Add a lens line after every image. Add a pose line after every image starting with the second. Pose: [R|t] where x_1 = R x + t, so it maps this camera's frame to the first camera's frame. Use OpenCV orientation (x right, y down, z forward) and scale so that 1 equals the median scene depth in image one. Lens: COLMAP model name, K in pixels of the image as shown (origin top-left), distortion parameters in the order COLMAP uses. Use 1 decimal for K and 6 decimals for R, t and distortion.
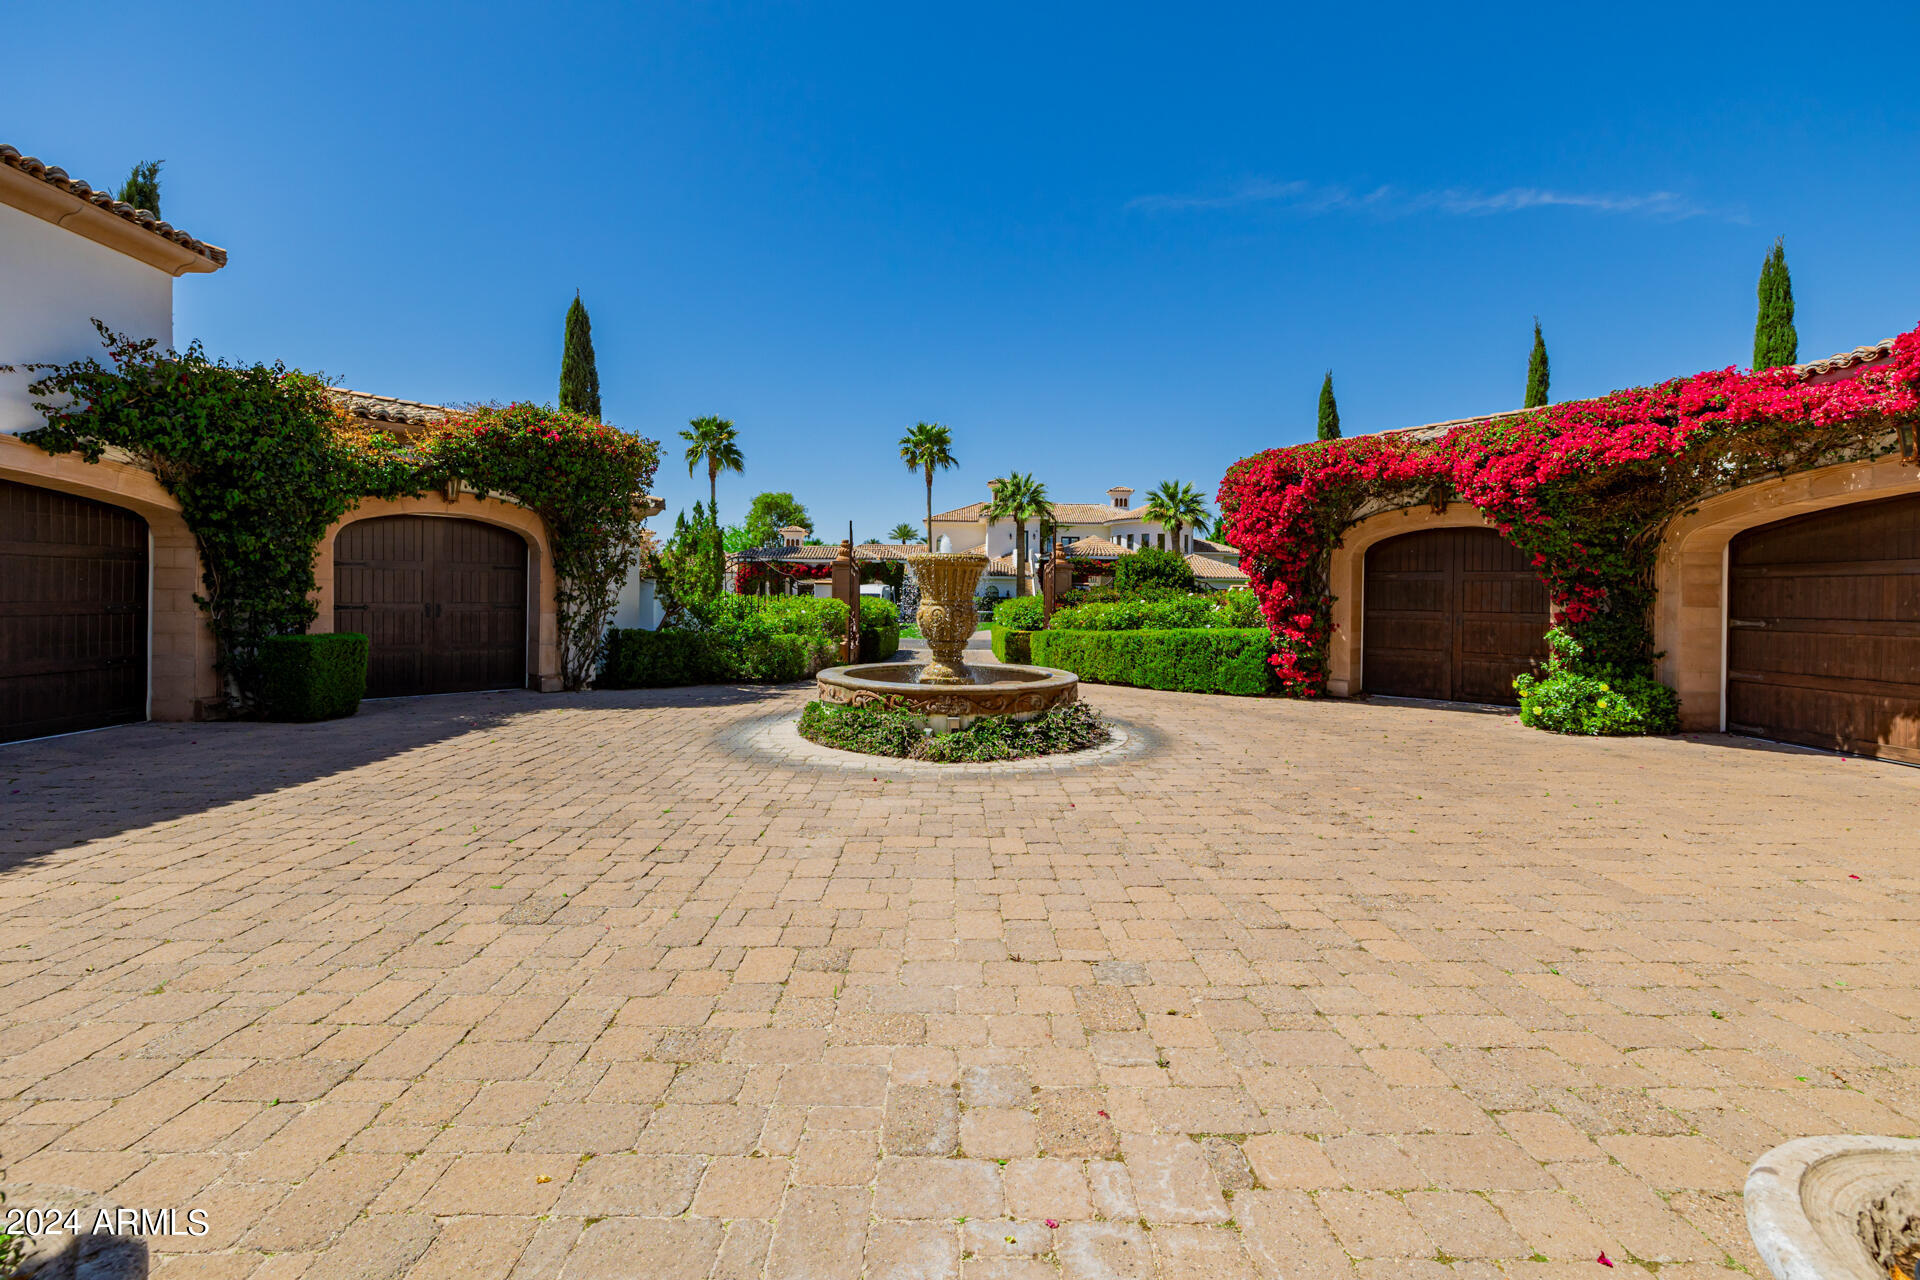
lens RADIAL K [[822.7, 0, 939.4], [0, 822.7, 599.8], [0, 0, 1]] dist [0.000199, 0.000563]
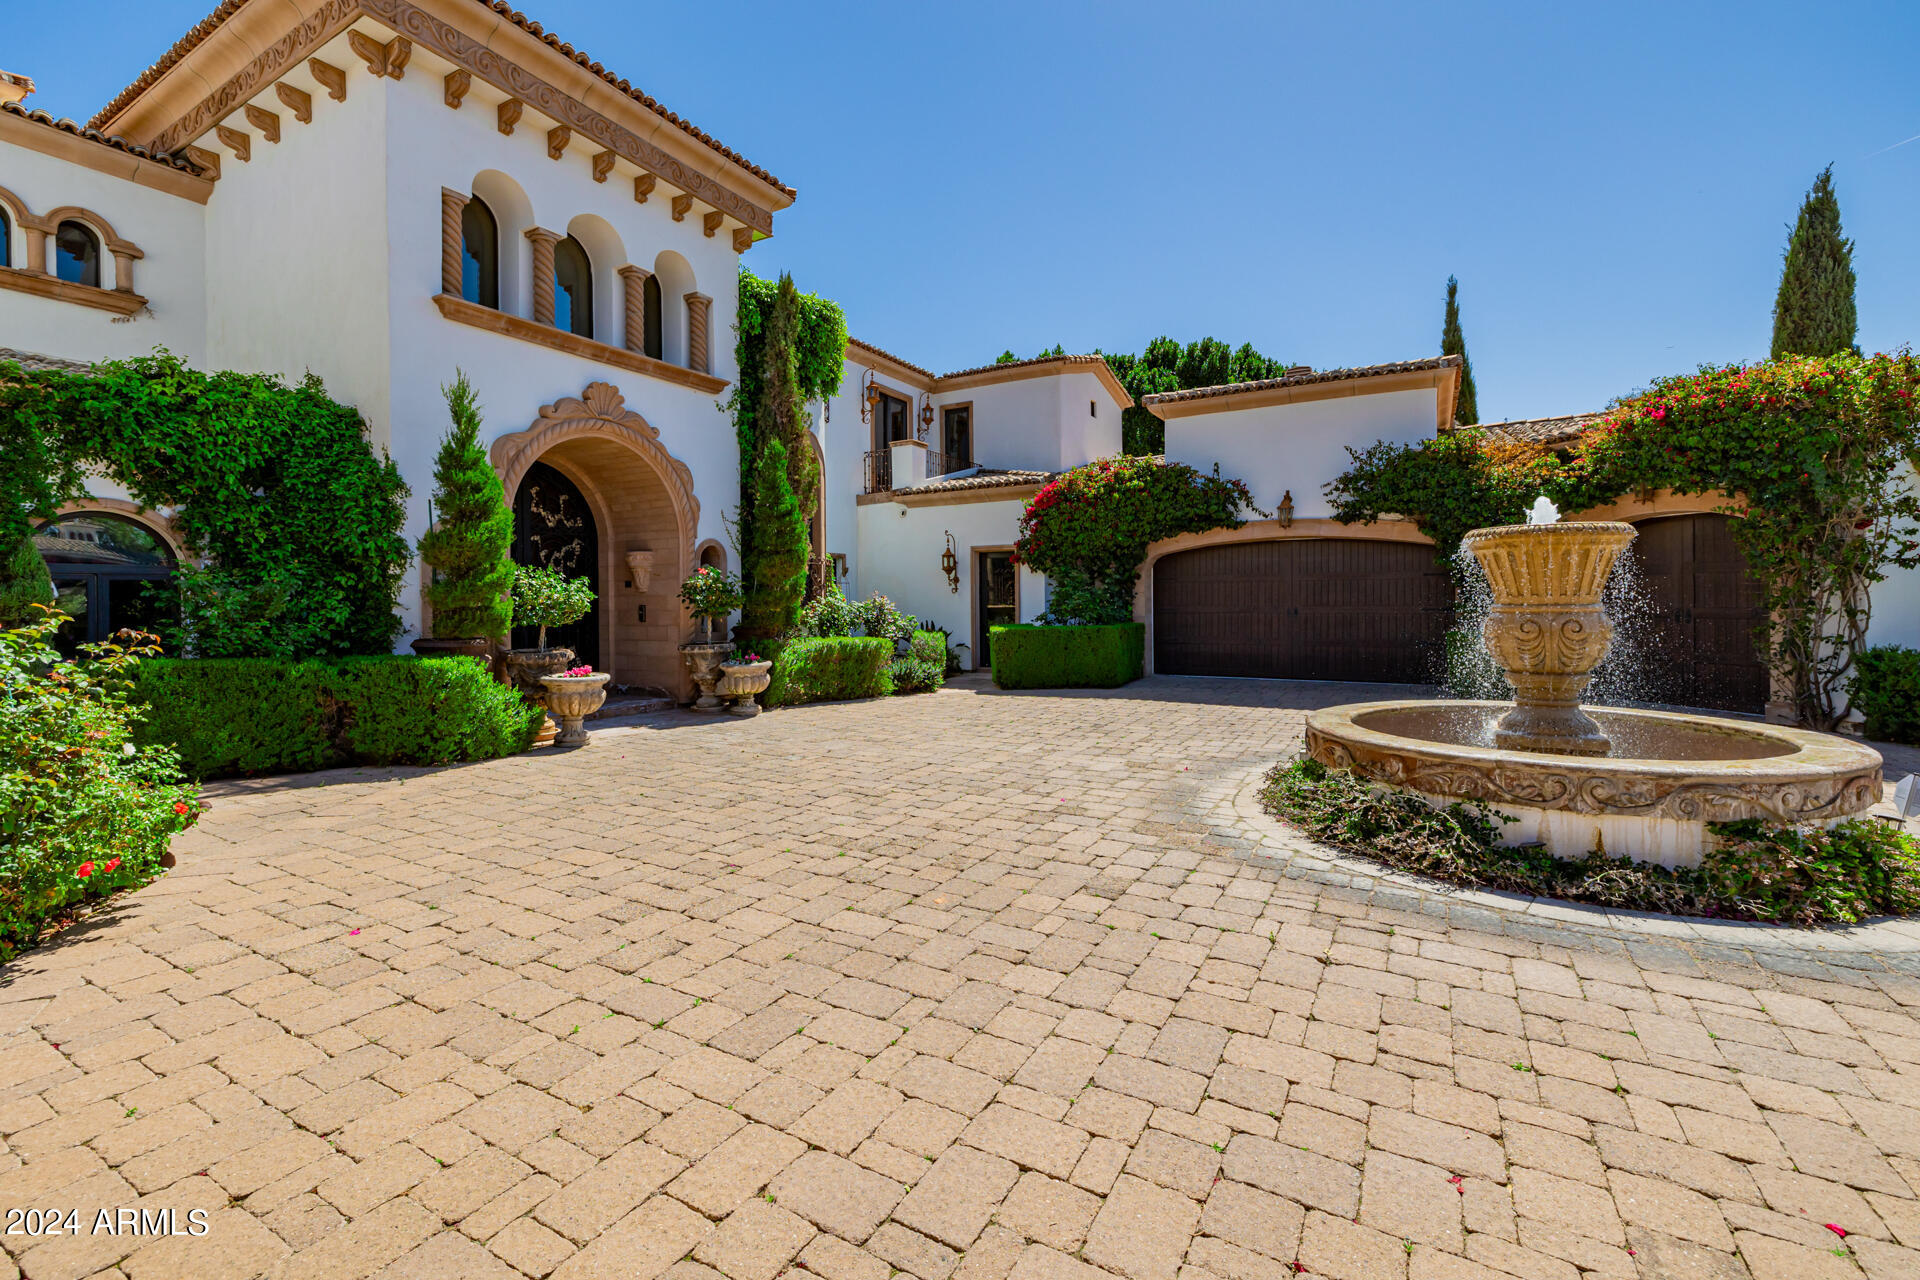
lens RADIAL K [[822.7, 0, 968.4], [0, 822.7, 603.8], [0, 0, 1]] dist [0.000199, 0.000563]
pose [[-0.486710, -0.000146, -0.873563, 0.830812], [-0.001626, 0.999998, 0.000739, -0.000052], [0.873562, 0.001780, -0.486710, 1.016057]]
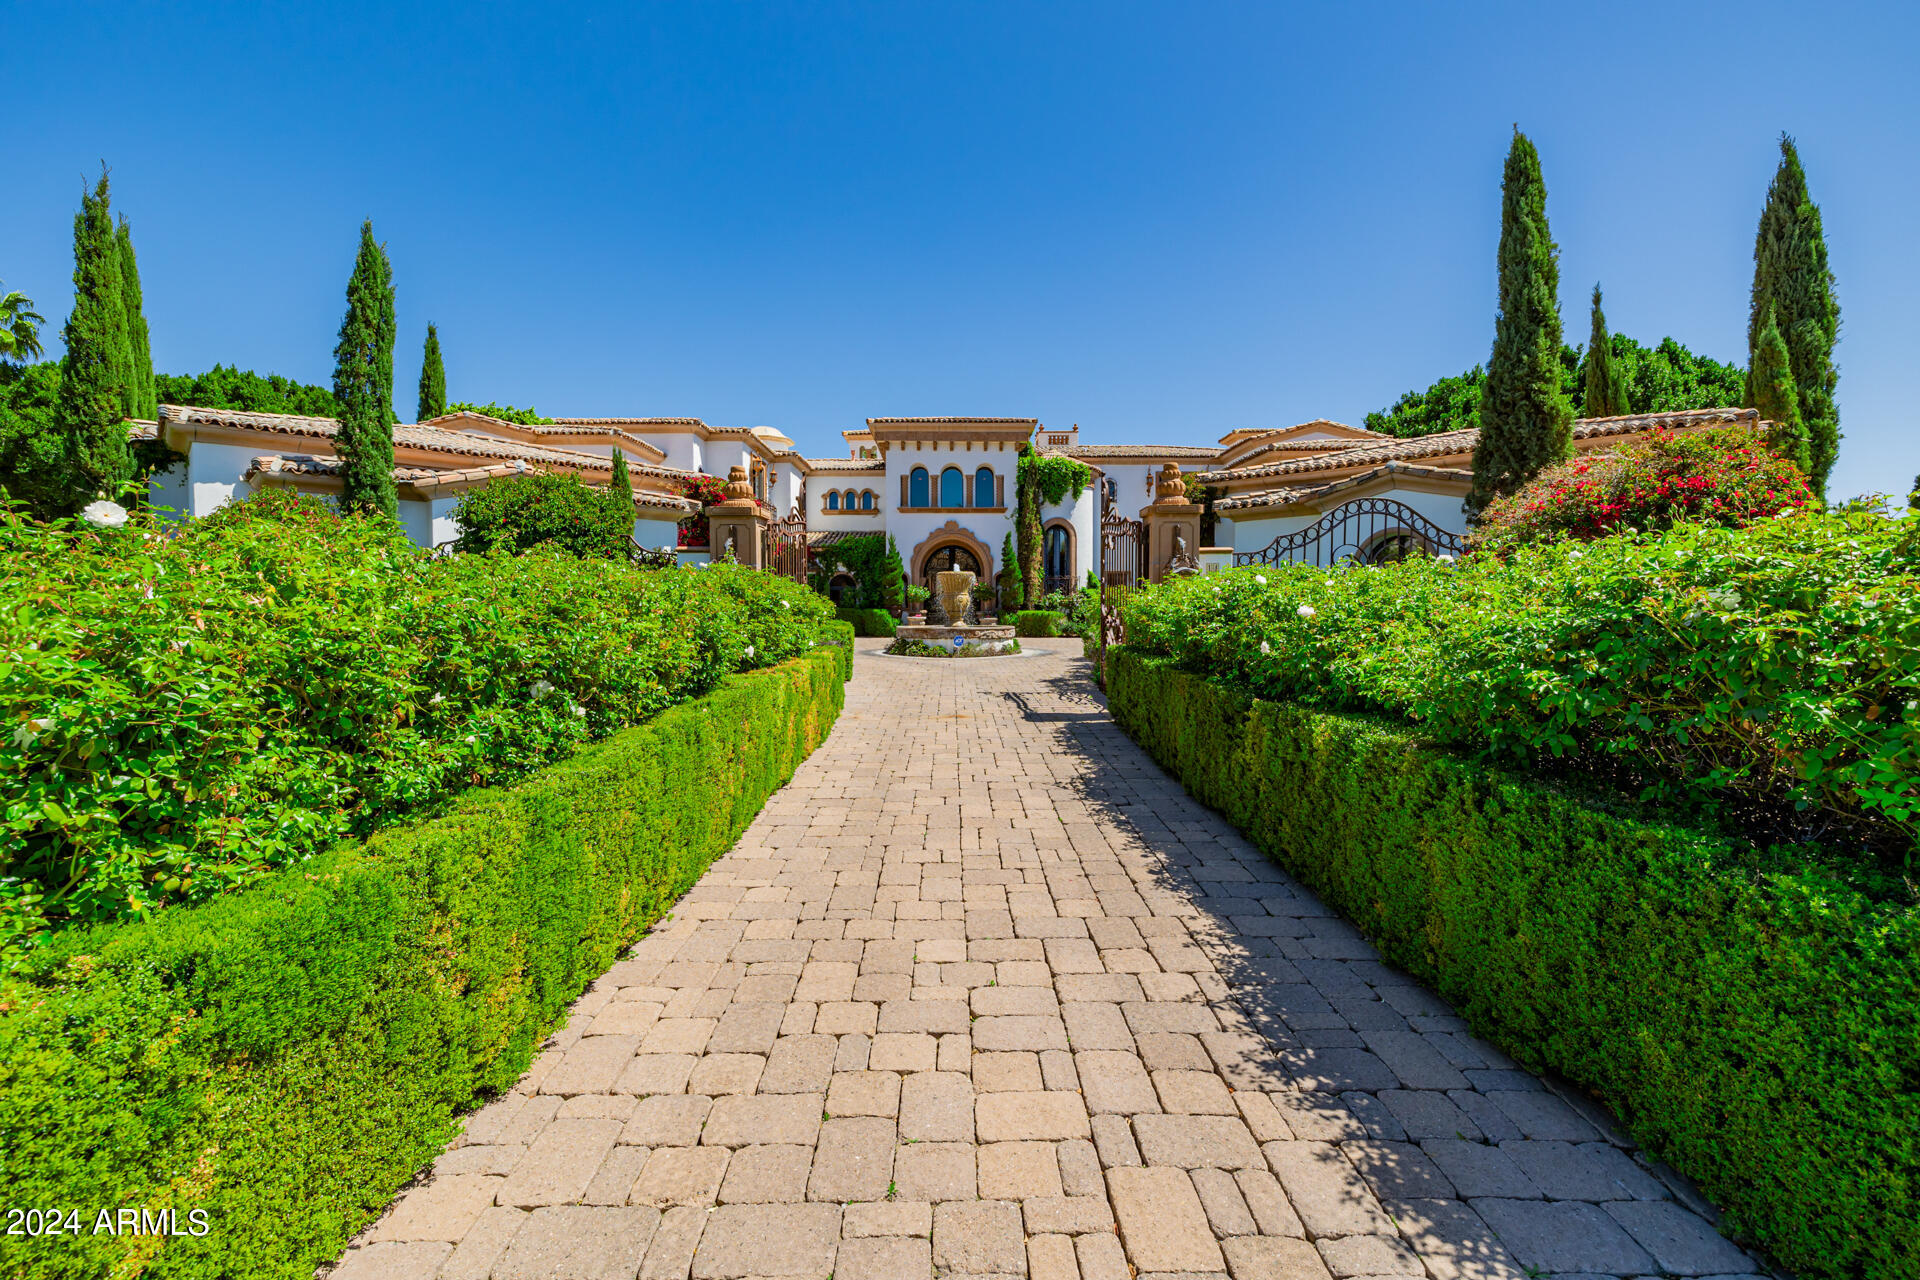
lens RADIAL K [[822.7, 0, 954.5], [0, 822.7, 625.2], [0, 0, 1]] dist [0.000199, 0.000563]
pose [[-0.999687, -0.005894, -0.024303, 0.116731], [-0.006510, 0.999657, 0.025354, 0.036302], [0.024146, 0.025504, -0.999383, 3.468435]]
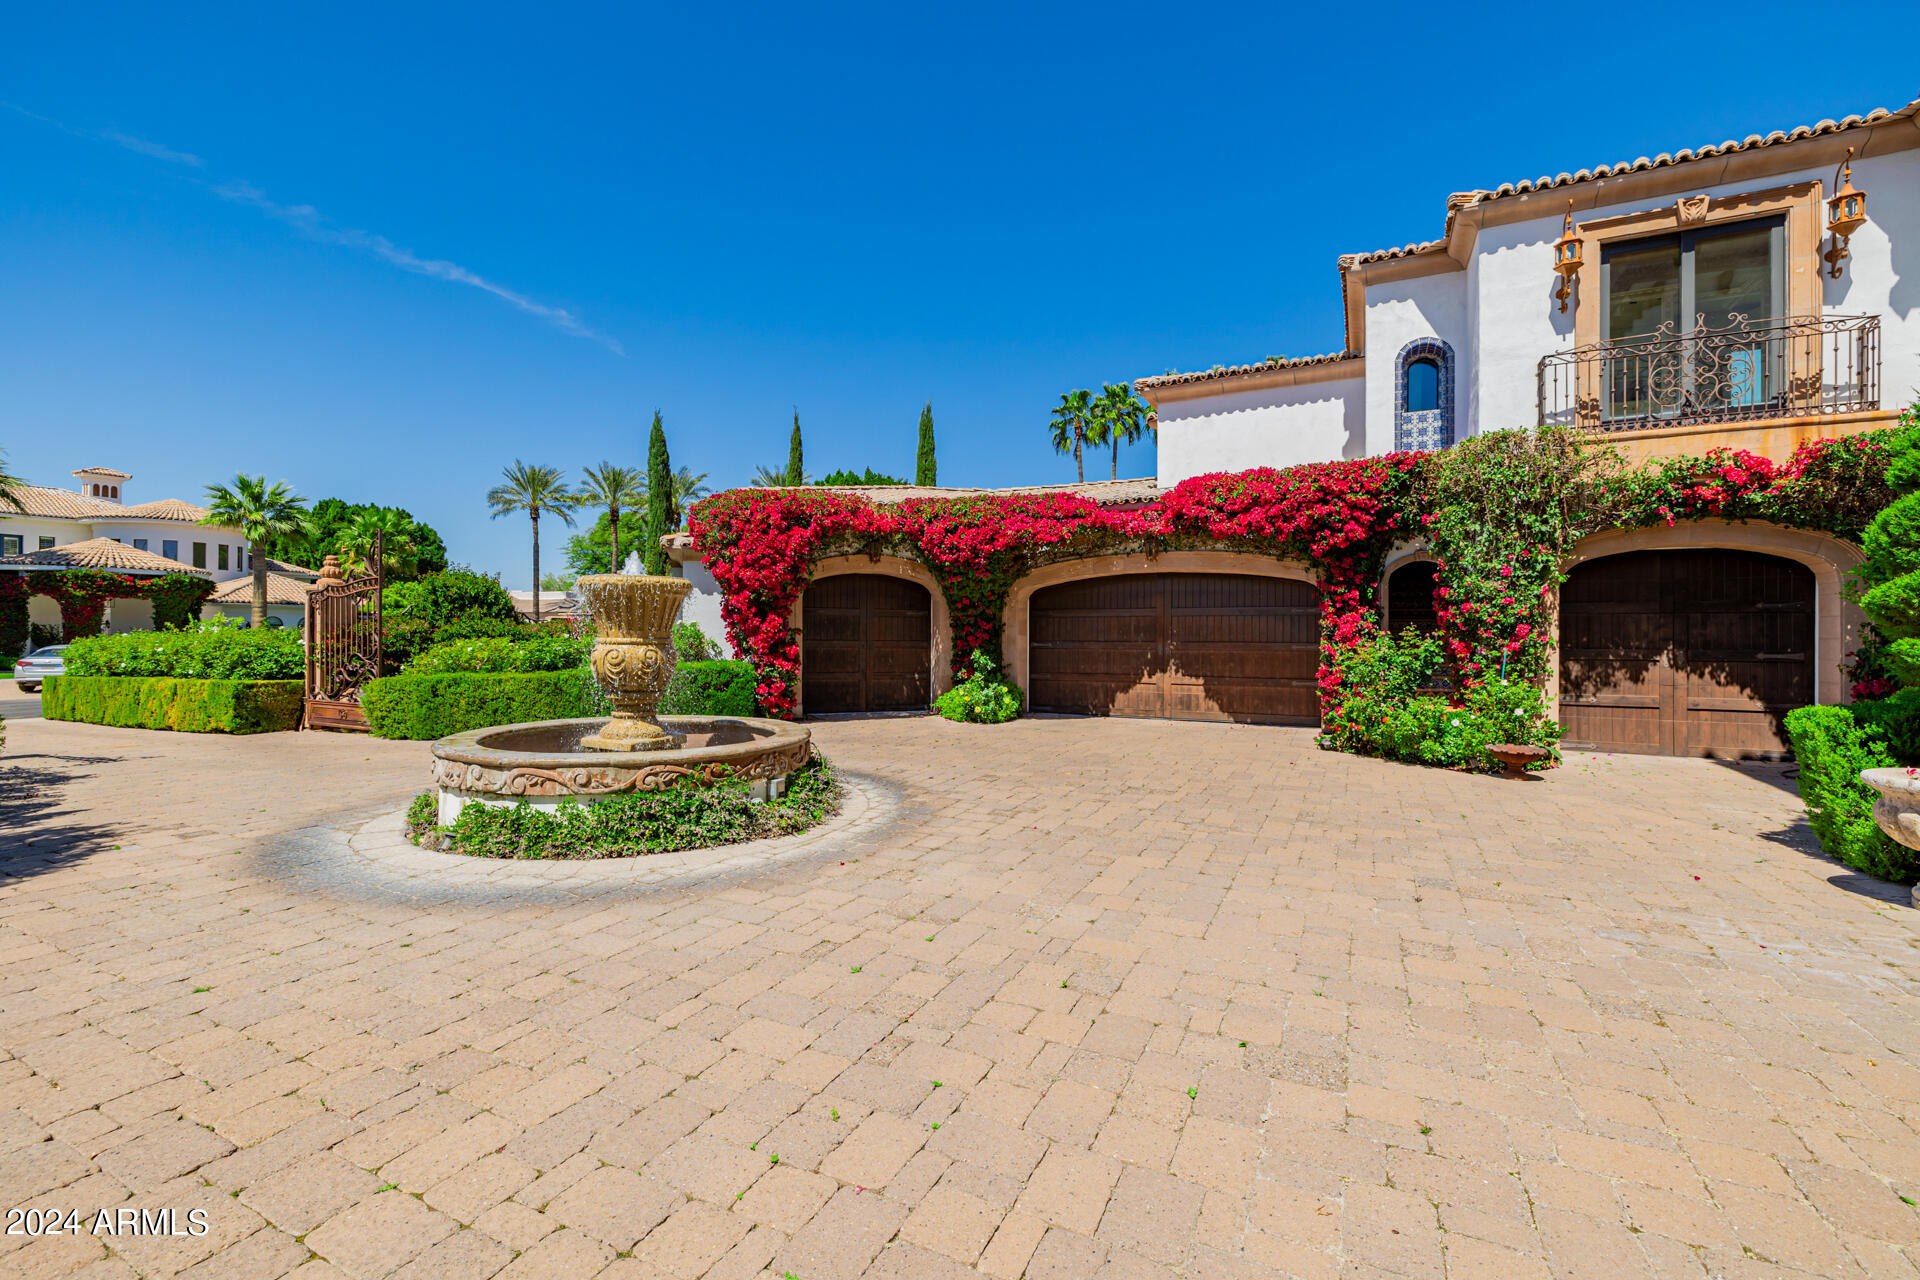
lens RADIAL K [[822.7, 0, 946.0], [0, 822.7, 631.7], [0, 0, 1]] dist [0.000199, 0.000563]
pose [[0.445600, -0.007879, 0.895197, -0.572159], [0.005577, 0.999966, 0.006025, -0.008296], [-0.895215, 0.002308, 0.445629, 0.423206]]
